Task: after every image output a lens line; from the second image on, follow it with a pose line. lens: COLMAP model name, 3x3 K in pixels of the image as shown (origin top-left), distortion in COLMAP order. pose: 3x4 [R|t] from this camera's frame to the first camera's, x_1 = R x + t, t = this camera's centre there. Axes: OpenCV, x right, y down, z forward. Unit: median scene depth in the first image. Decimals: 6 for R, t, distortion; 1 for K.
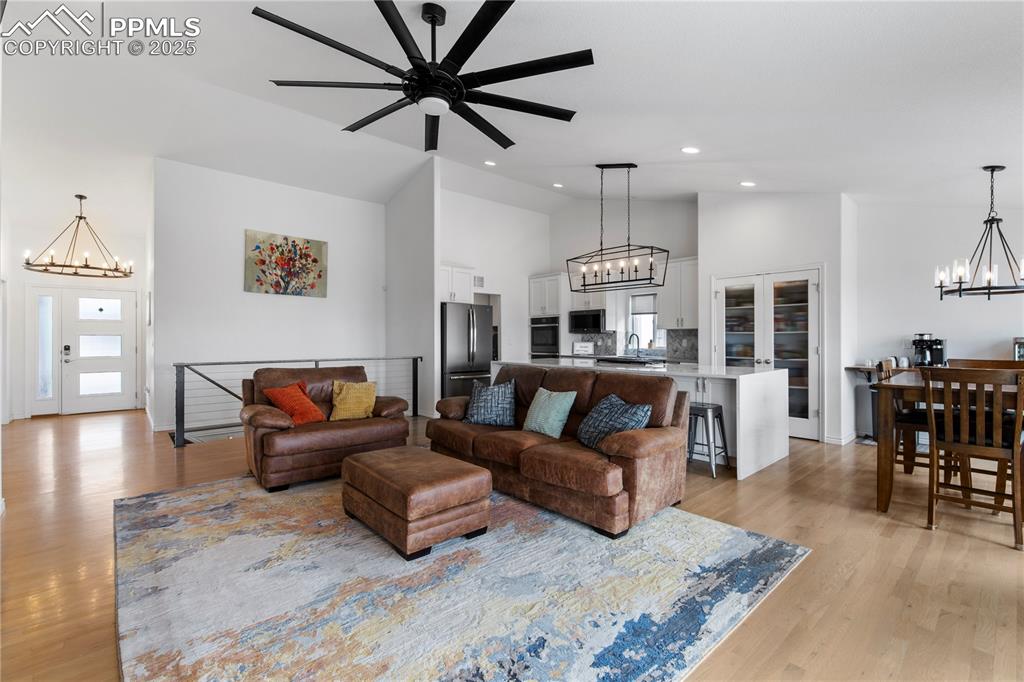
lens RADIAL K [[449.3, 0, 512.9], [0, 449.3, 337.6], [0, 0, 1]] dist [-0.002659, -0.000626]
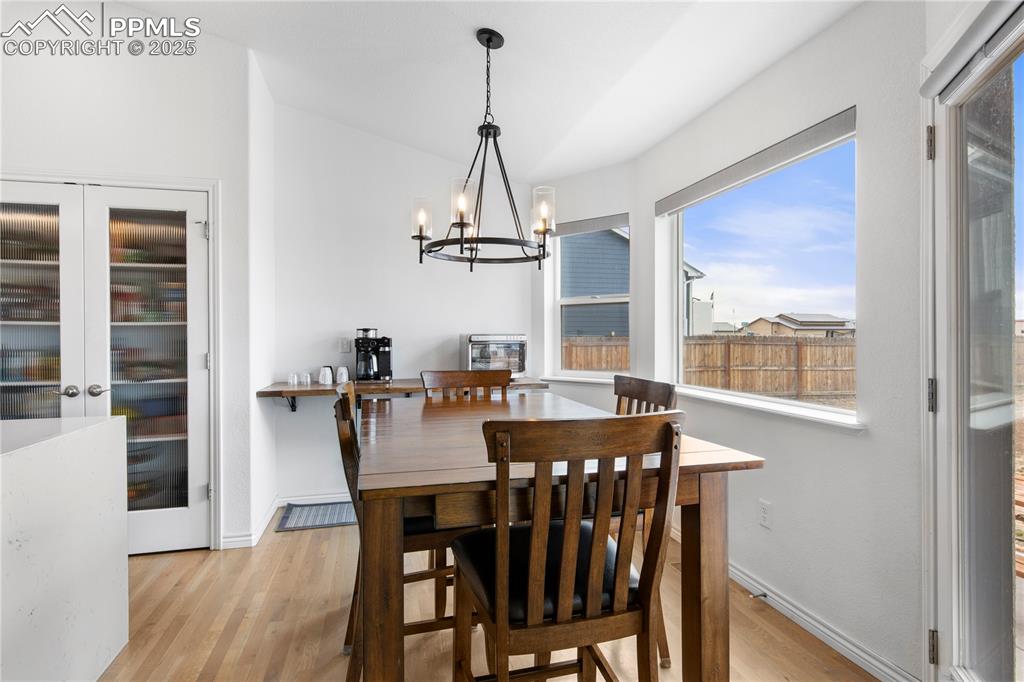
lens RADIAL K [[525.9, 0, 512.0], [0, 525.9, 341.0], [0, 0, 1]] dist [0.003379, -0.000534]
pose [[0.453569, -0.007425, 0.891190, 0.349533], [0.002389, 0.999972, 0.007115, 0.004212], [-0.891218, -0.001098, 0.453574, 0.484780]]
